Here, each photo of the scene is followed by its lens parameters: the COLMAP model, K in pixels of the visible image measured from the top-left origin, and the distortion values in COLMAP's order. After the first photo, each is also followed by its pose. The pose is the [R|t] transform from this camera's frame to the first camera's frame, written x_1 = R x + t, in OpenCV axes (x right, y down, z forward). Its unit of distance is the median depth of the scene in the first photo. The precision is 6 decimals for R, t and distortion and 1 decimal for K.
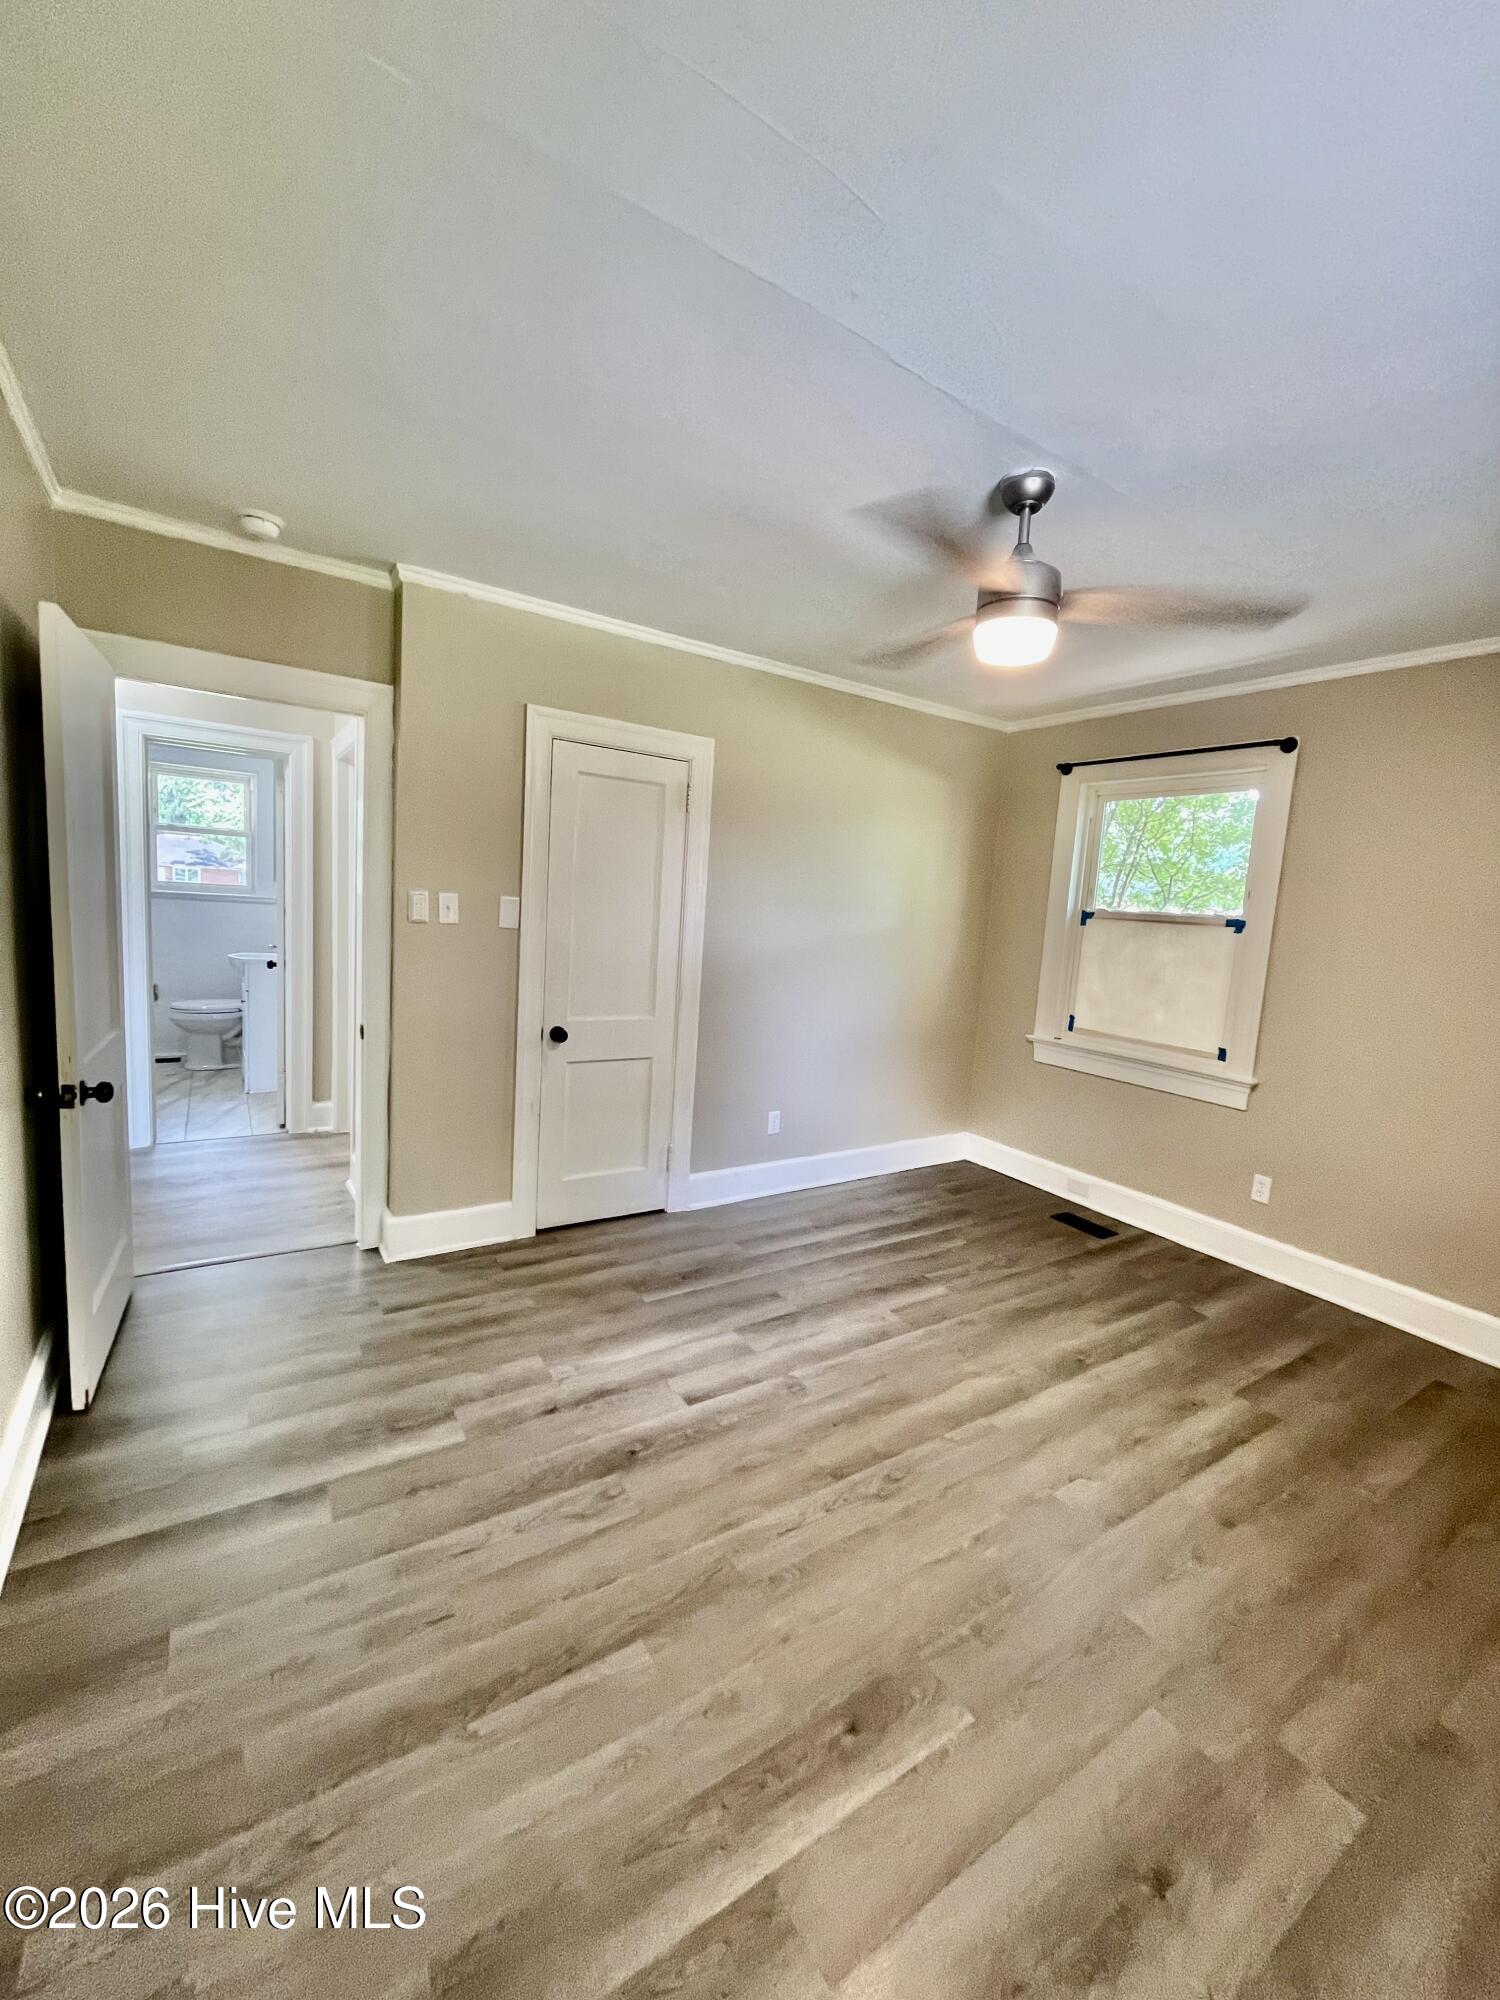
lens RADIAL K [[811.2, 0, 752.9], [0, 811.2, 999.0], [0, 0, 1]] dist [-0.001353, -0.000264]
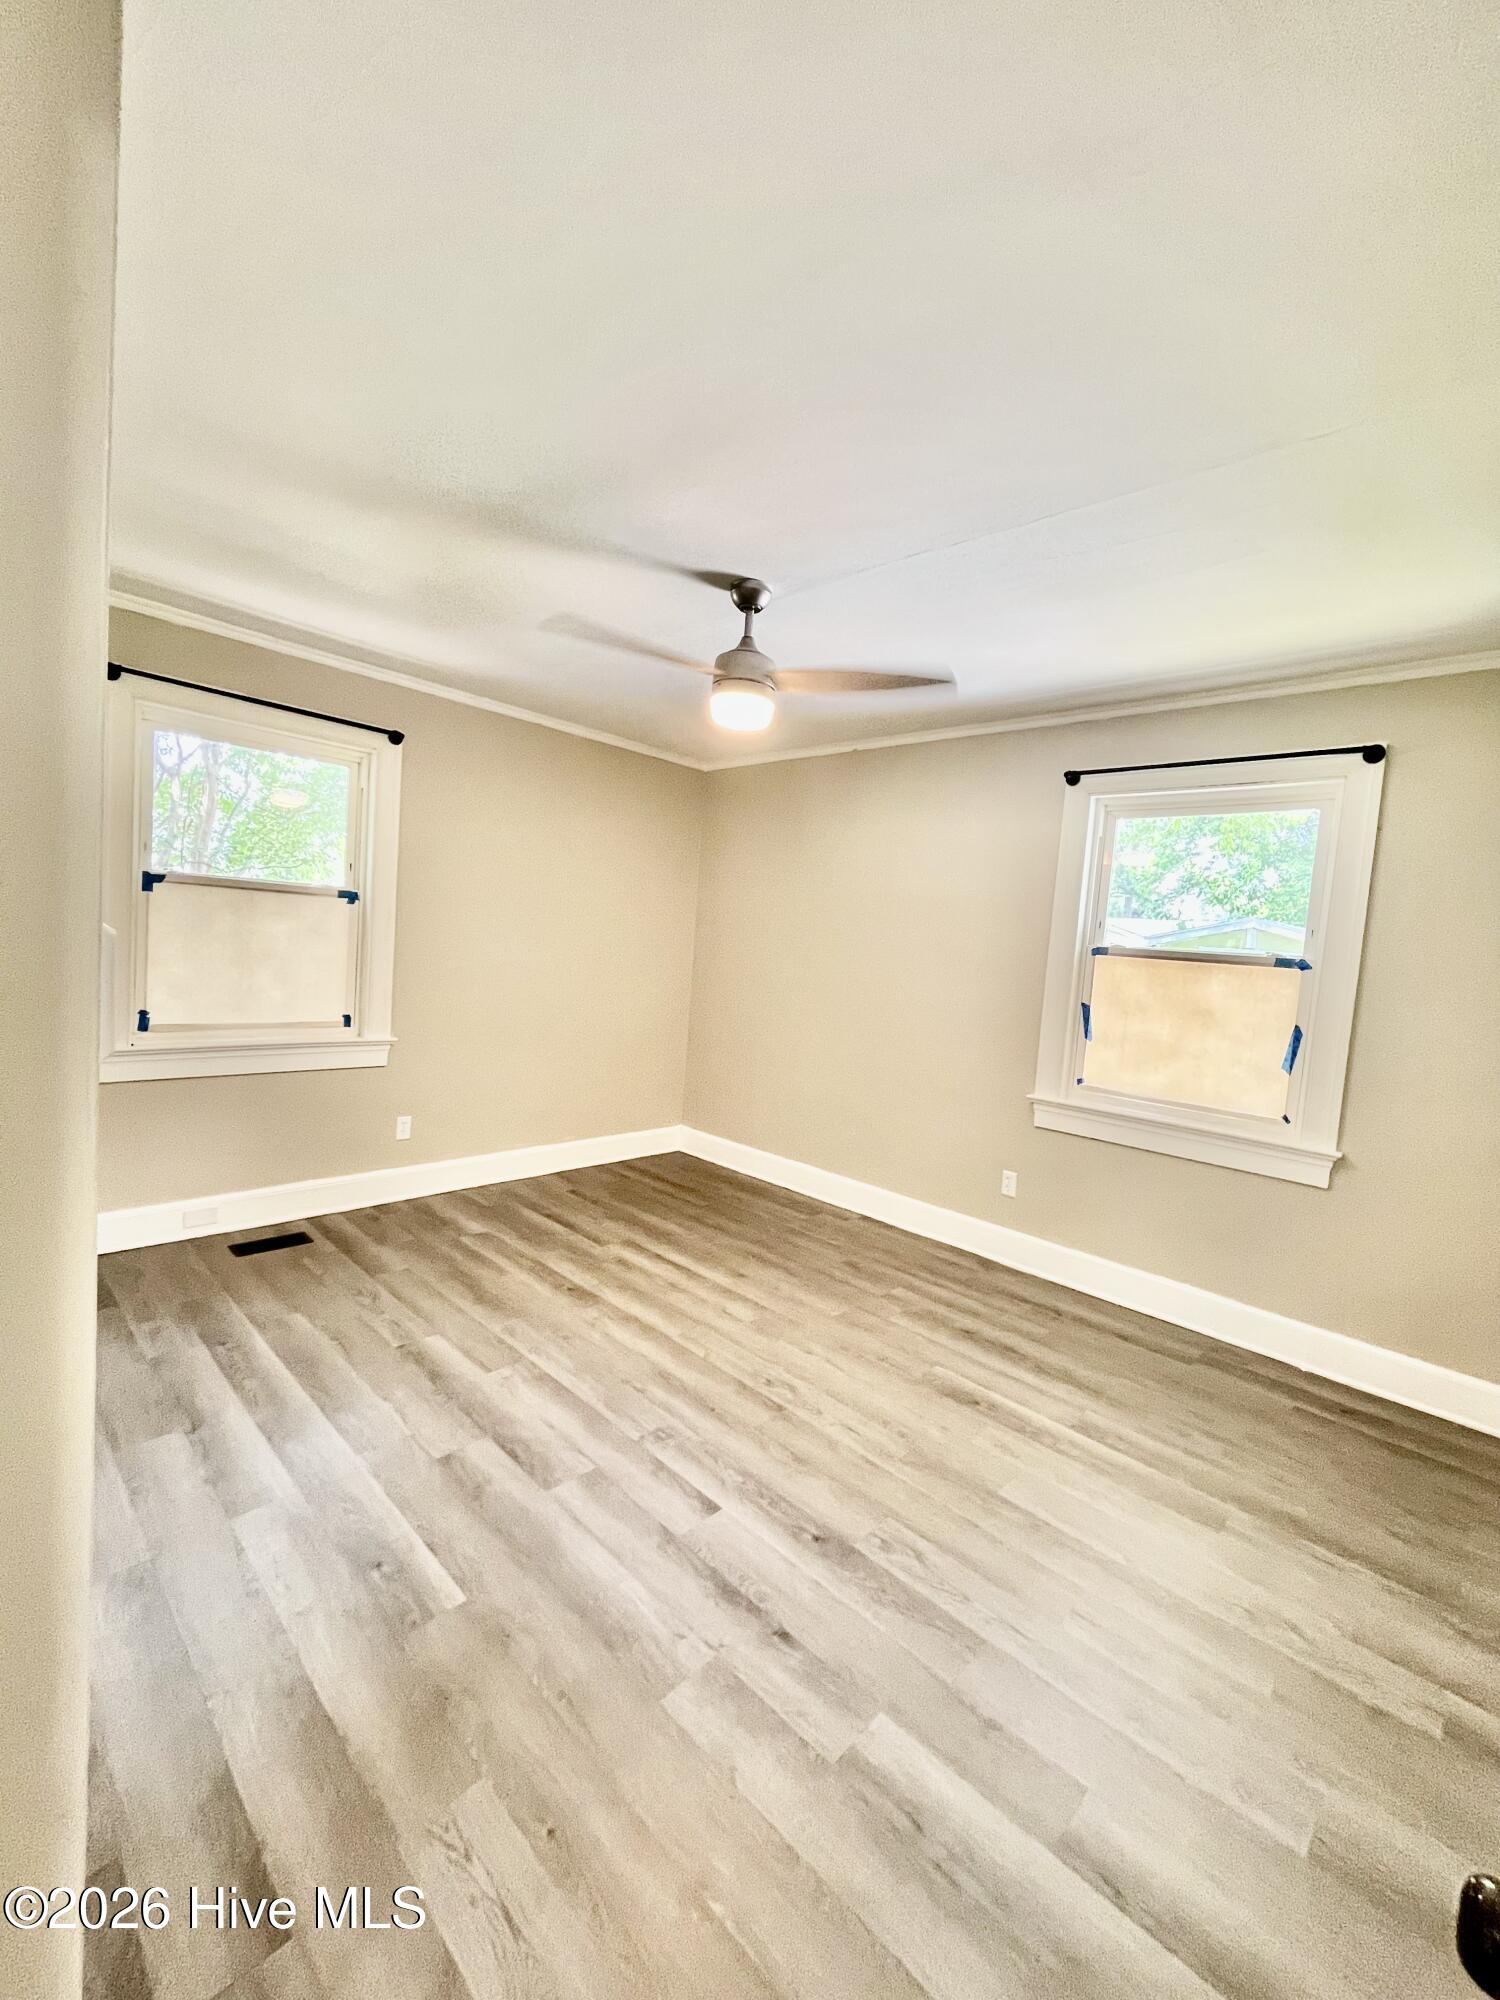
lens RADIAL K [[811.2, 0, 752.9], [0, 811.2, 999.0], [0, 0, 1]] dist [-0.001353, -0.000264]
pose [[-0.222649, -0.152124, 0.962957, -0.734836], [0.026995, 0.986410, 0.162071, -0.156071], [-0.974525, 0.062080, -0.215517, 0.977742]]
